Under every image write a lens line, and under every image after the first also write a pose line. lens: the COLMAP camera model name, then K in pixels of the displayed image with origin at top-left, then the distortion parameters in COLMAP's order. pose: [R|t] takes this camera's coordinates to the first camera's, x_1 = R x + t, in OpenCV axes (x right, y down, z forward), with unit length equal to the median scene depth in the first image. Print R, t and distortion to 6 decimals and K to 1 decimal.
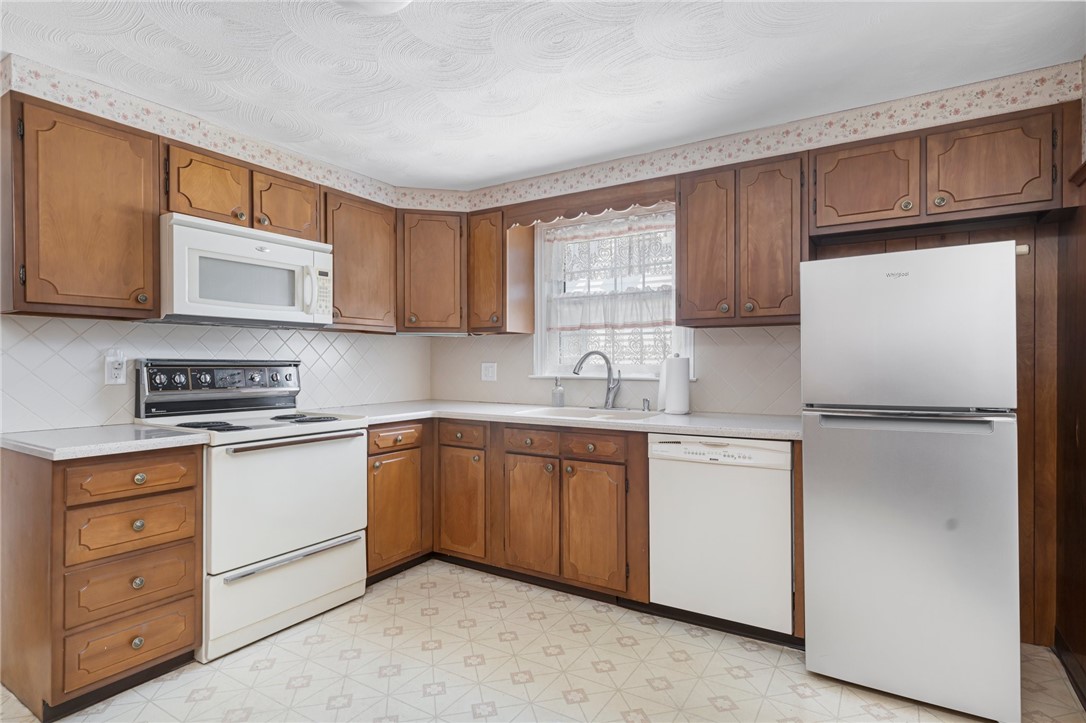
lens RADIAL K [[540.8, 0, 543.0], [0, 540.8, 361.5], [0, 0, 1]] dist [0.004972, 0.000257]
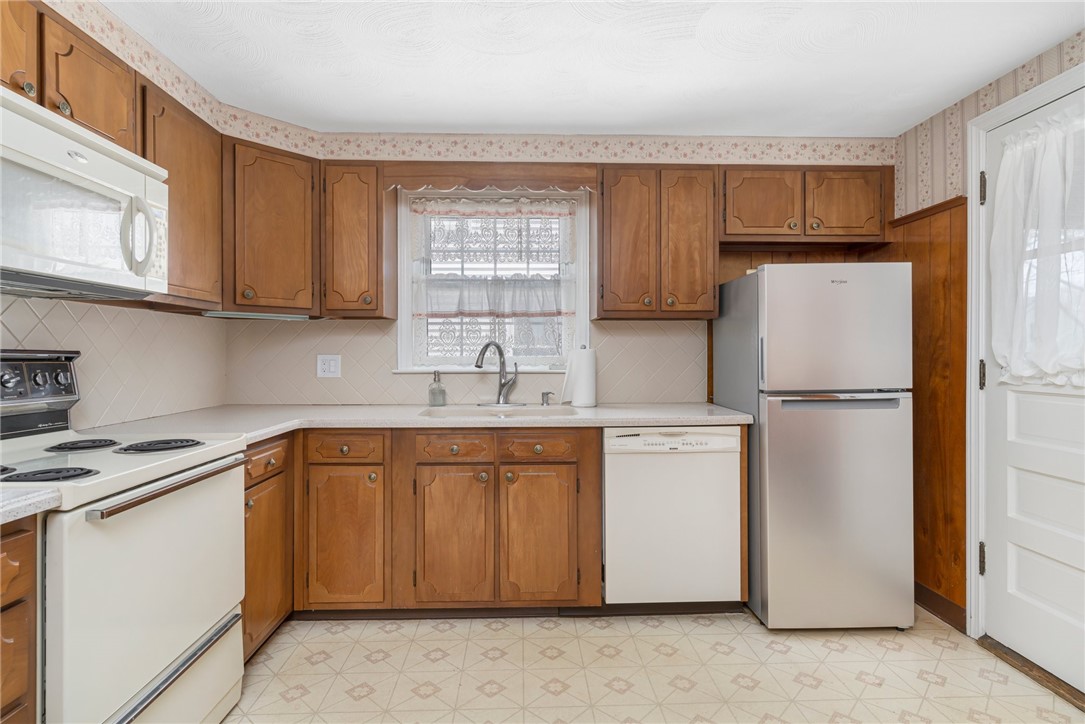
lens RADIAL K [[544.4, 0, 535.2], [0, 544.4, 353.0], [0, 0, 1]] dist [0.001697, -0.000616]
pose [[0.839450, 0.001354, 0.543435, -0.410758], [-0.000717, 0.999999, -0.001383, 0.001295], [-0.543436, 0.000771, 0.839450, 0.245024]]
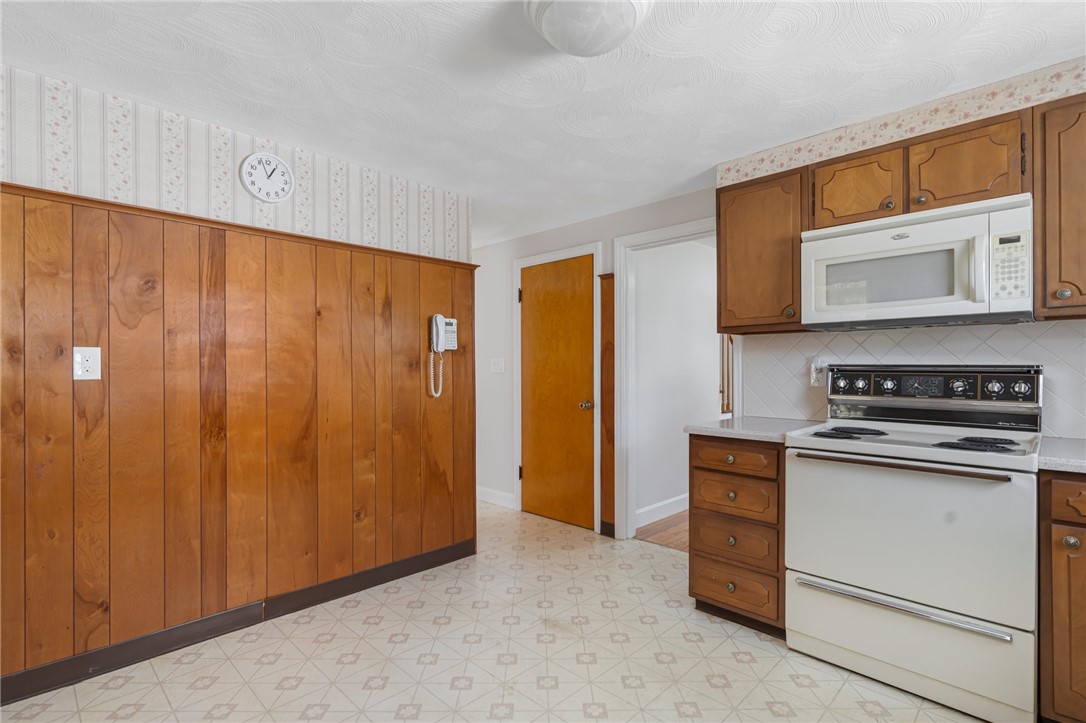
lens RADIAL K [[526.4, 0, 549.4], [0, 526.4, 364.5], [0, 0, 1]] dist [-0.001257, -0.000097]
pose [[-0.204606, -0.005698, -0.978828, 0.400905], [0.000839, 0.999982, -0.005997, 0.000772], [0.978844, -0.002048, -0.204597, 0.606194]]
